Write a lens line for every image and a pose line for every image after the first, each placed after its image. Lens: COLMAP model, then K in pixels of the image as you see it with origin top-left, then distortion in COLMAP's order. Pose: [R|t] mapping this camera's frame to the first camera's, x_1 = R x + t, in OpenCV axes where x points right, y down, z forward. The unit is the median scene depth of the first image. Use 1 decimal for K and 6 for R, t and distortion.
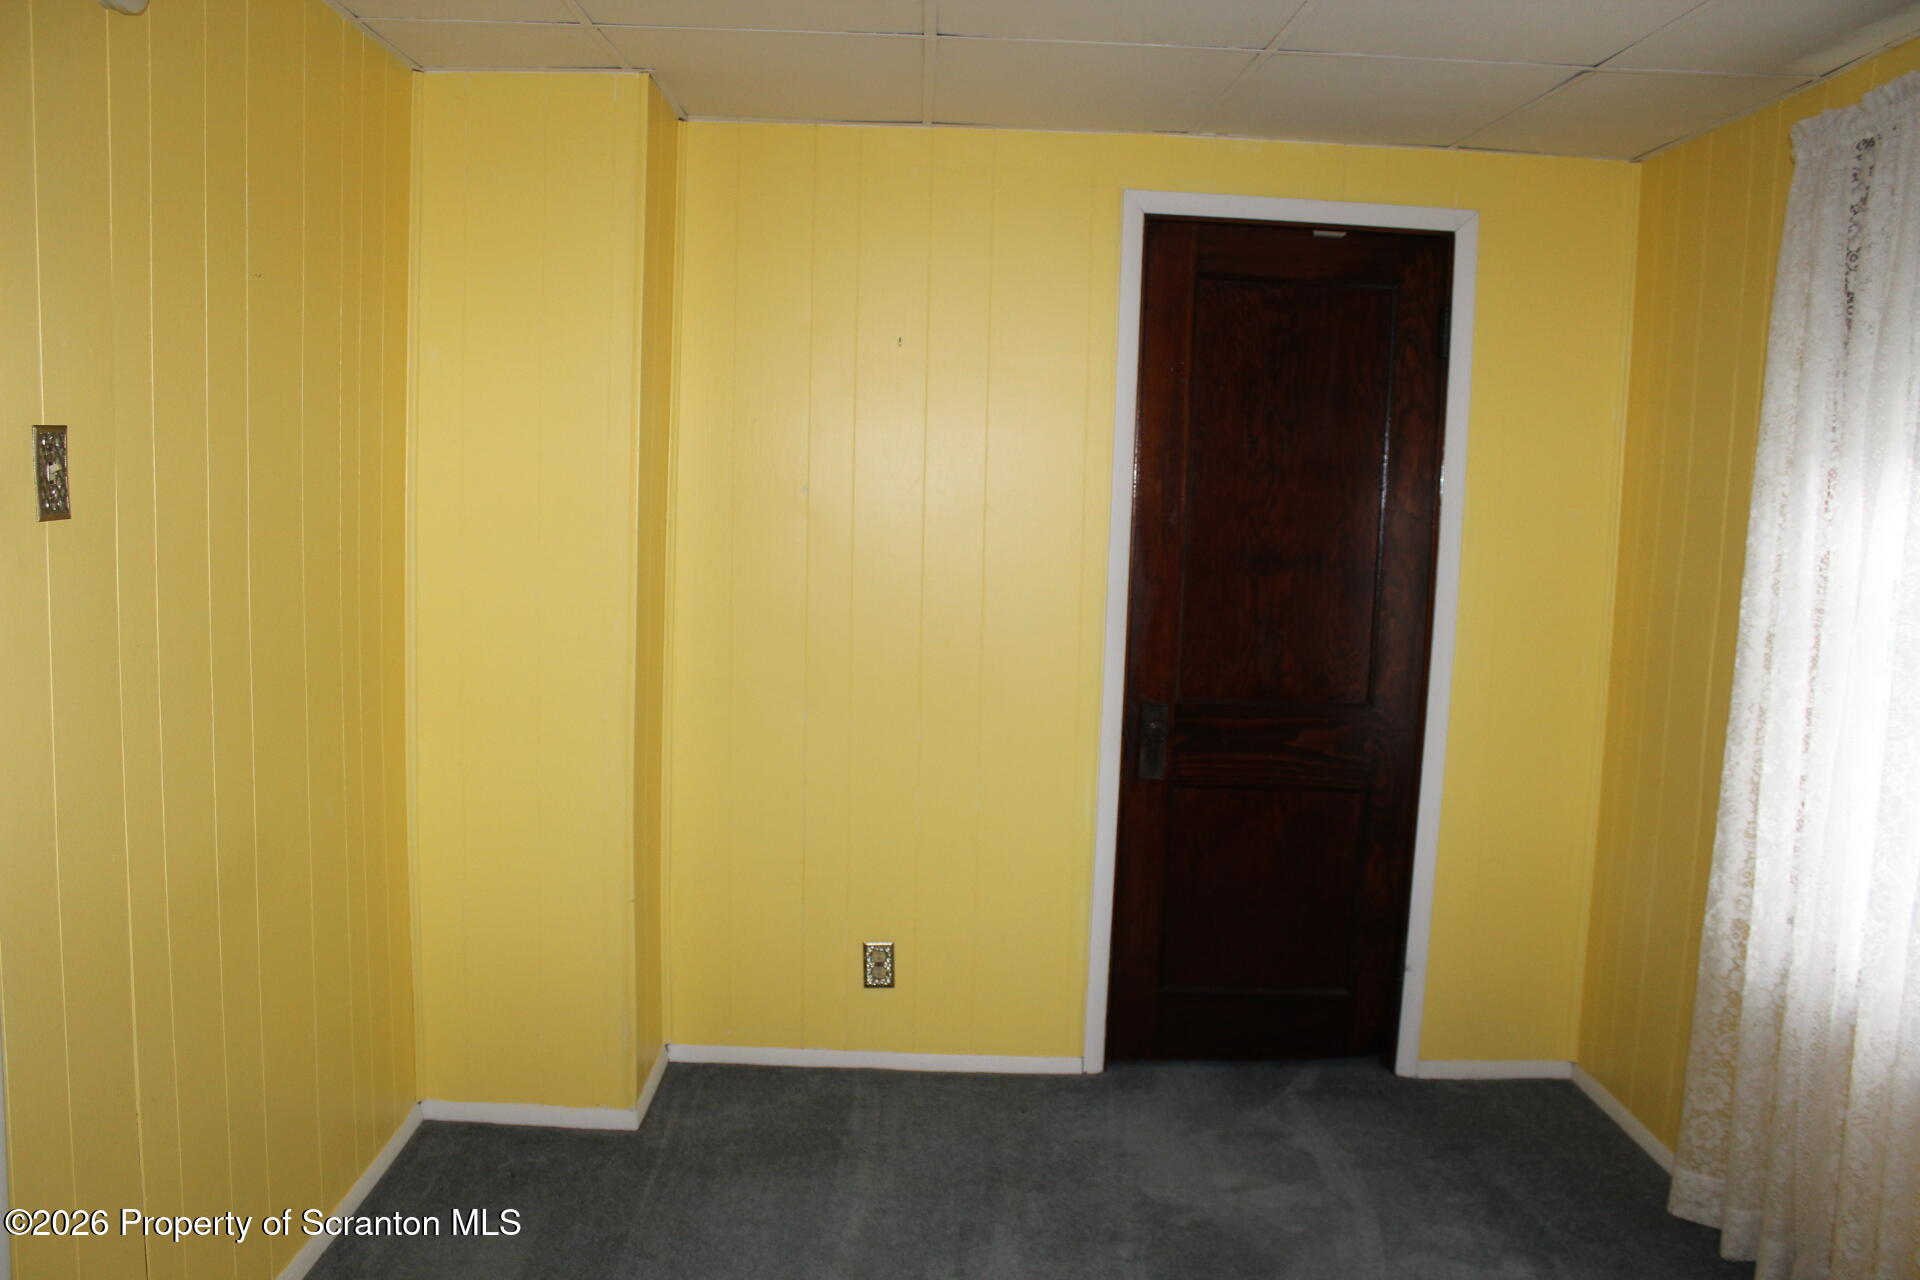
lens RADIAL K [[1602.4, 0, 959.9], [0, 1602.4, 667.9], [0, 0, 1]] dist [-0.163158, 0.149617]
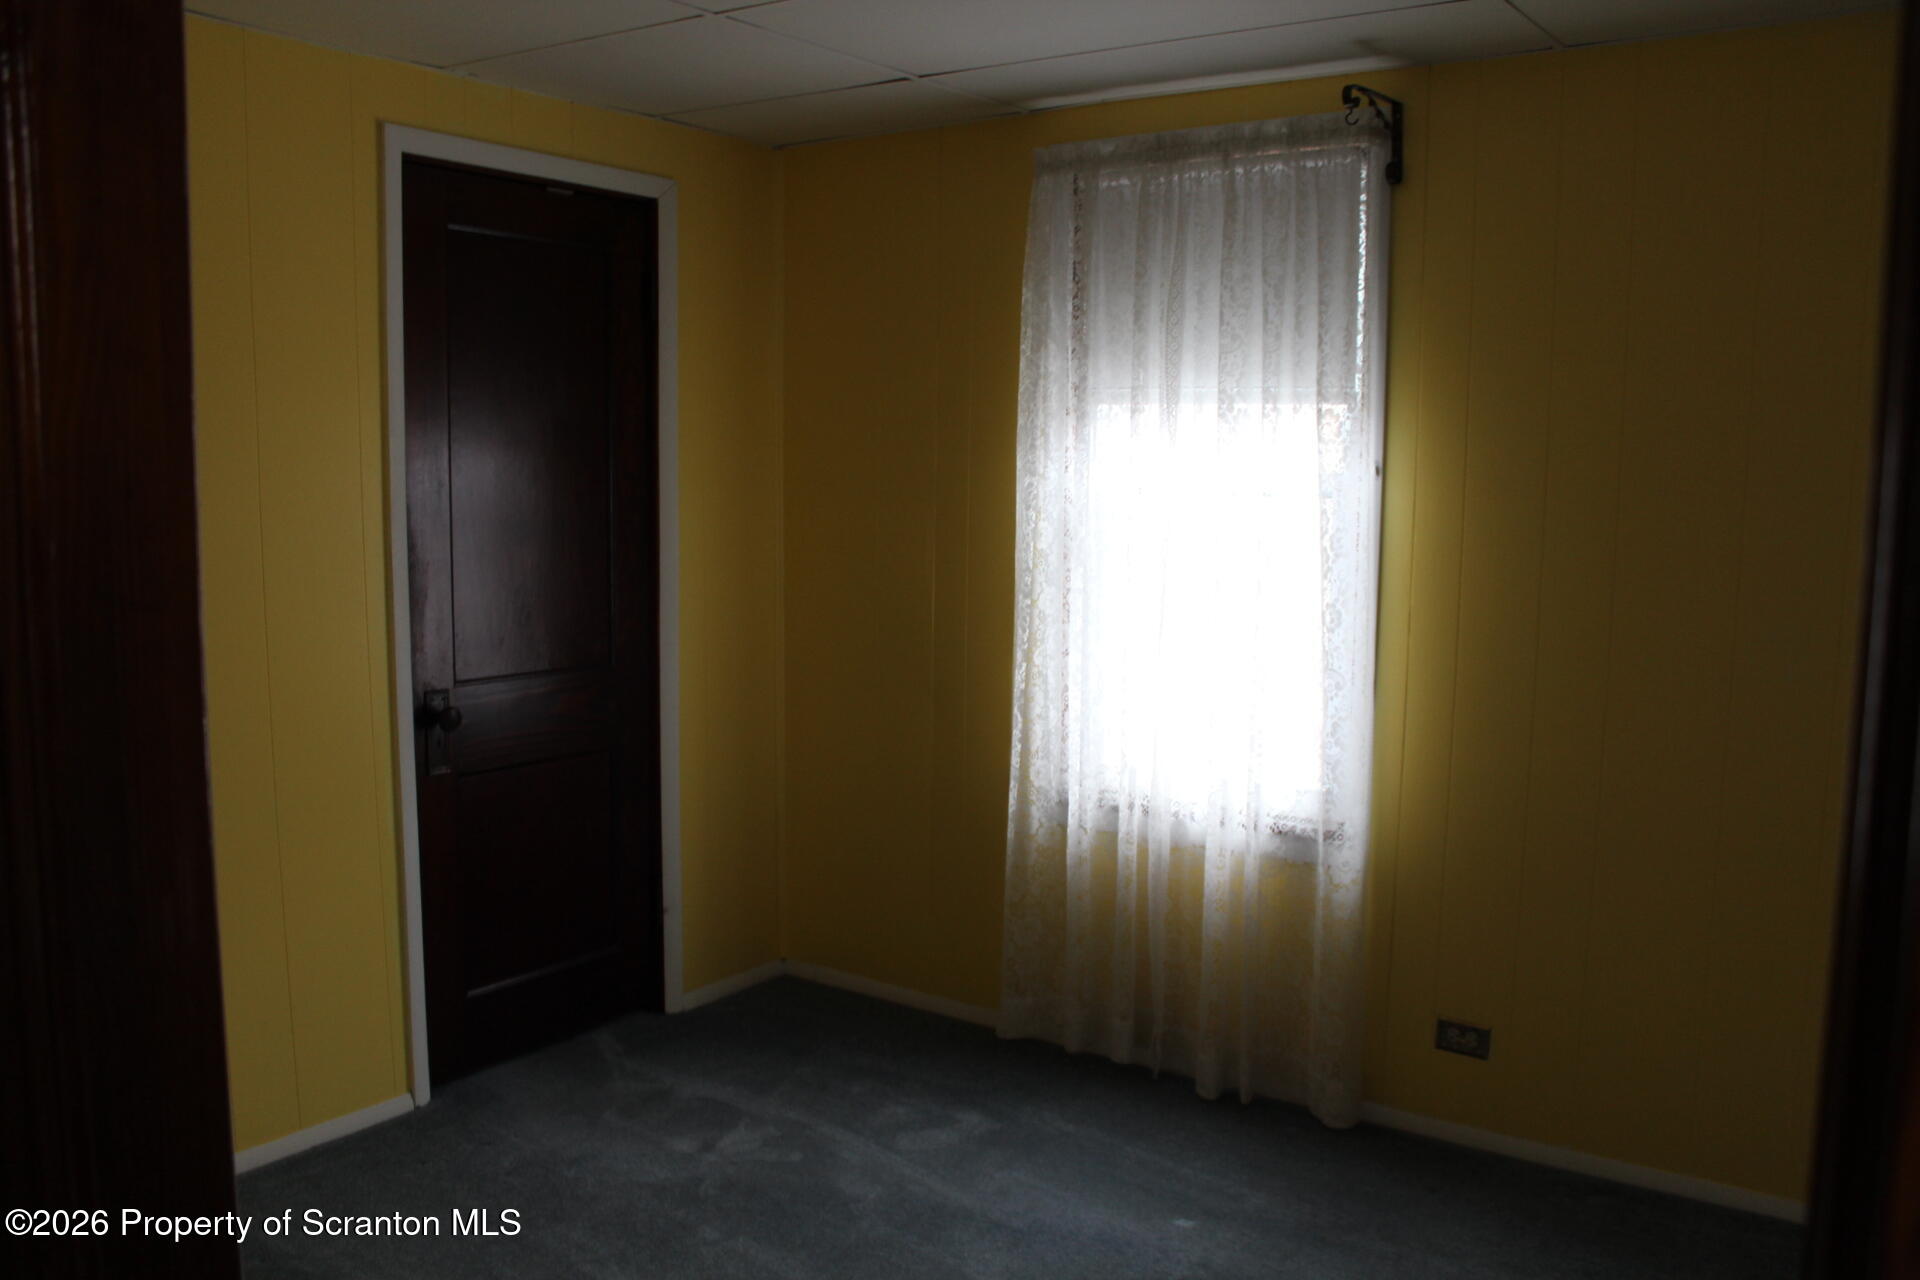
lens RADIAL K [[1602.4, 0, 959.9], [0, 1602.4, 667.9], [0, 0, 1]] dist [-0.163158, 0.149617]
pose [[0.598966, -0.132169, 0.789792, -0.429023], [0.109125, 0.990556, 0.083007, -0.035057], [-0.793304, 0.036468, 0.607733, 0.216982]]
